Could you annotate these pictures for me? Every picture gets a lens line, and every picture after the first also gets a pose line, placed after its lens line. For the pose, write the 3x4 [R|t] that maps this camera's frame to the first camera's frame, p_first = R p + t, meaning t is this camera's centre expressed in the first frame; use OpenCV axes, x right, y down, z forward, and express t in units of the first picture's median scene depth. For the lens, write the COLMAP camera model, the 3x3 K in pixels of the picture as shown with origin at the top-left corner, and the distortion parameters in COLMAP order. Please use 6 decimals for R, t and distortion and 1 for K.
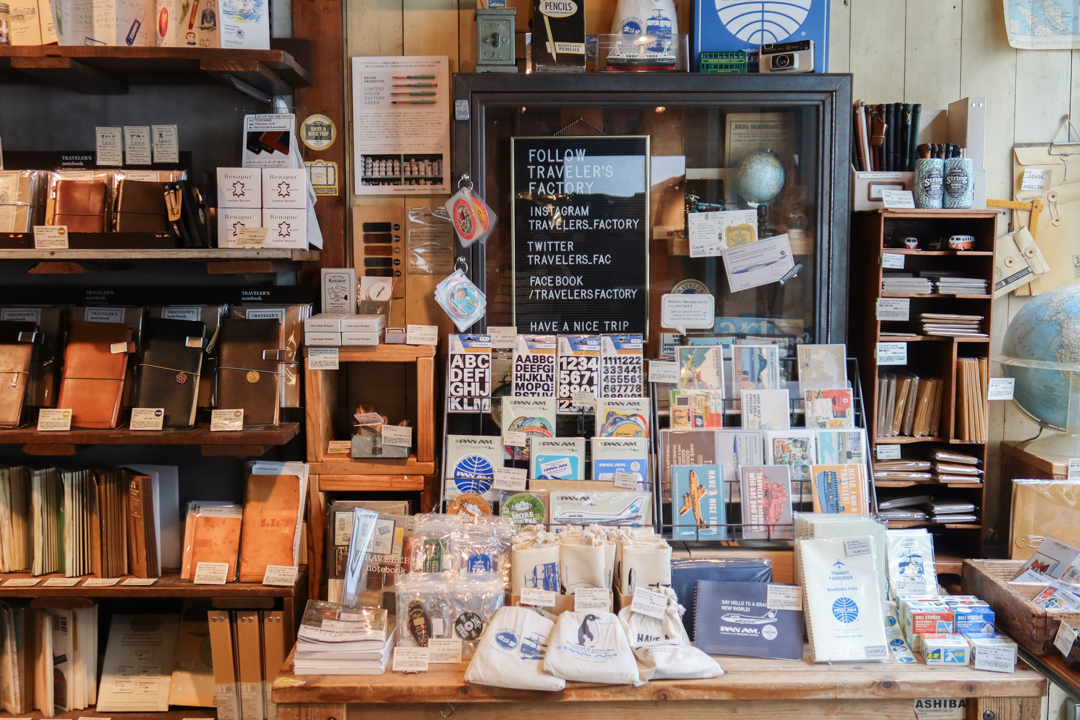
lens RADIAL K [[1423.2, 0, 518.6], [0, 1423.2, 328.3], [0, 0, 1]] dist [0.005465, -0.031782]
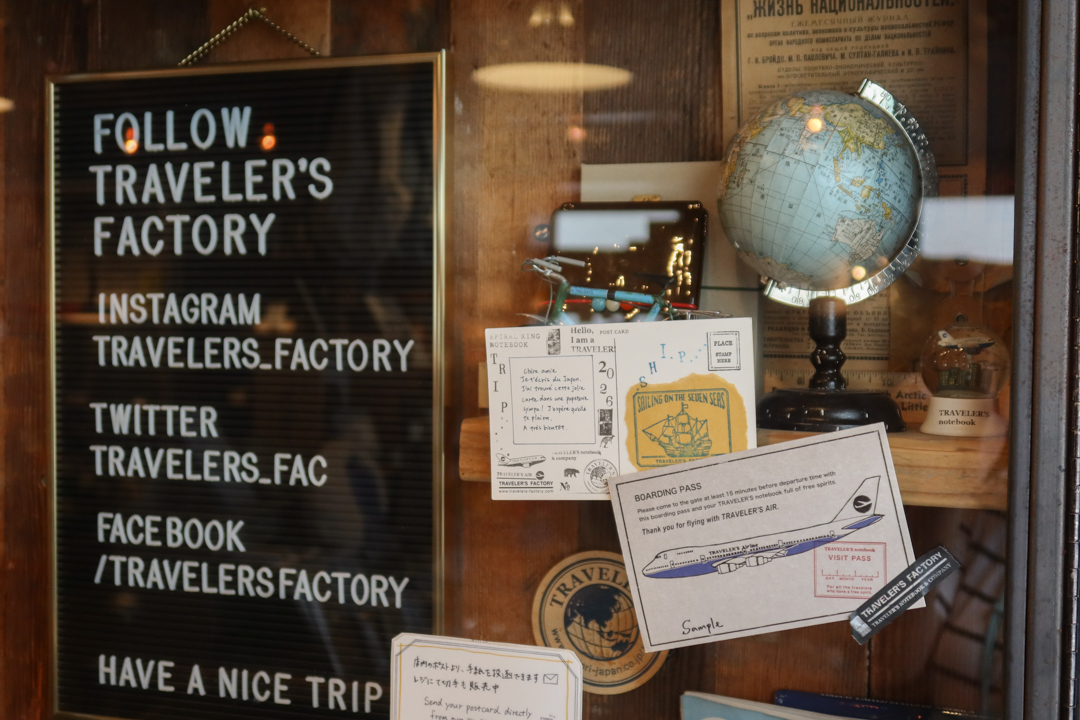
lens RADIAL K [[1423.2, 0, 518.6], [0, 1423.2, 328.3], [0, 0, 1]] dist [0.005465, -0.031782]
pose [[0.937740, 0.018442, -0.346848, 0.206883], [-0.033611, 0.998721, -0.037768, -0.068985], [0.345708, 0.047075, 0.937160, 0.735832]]
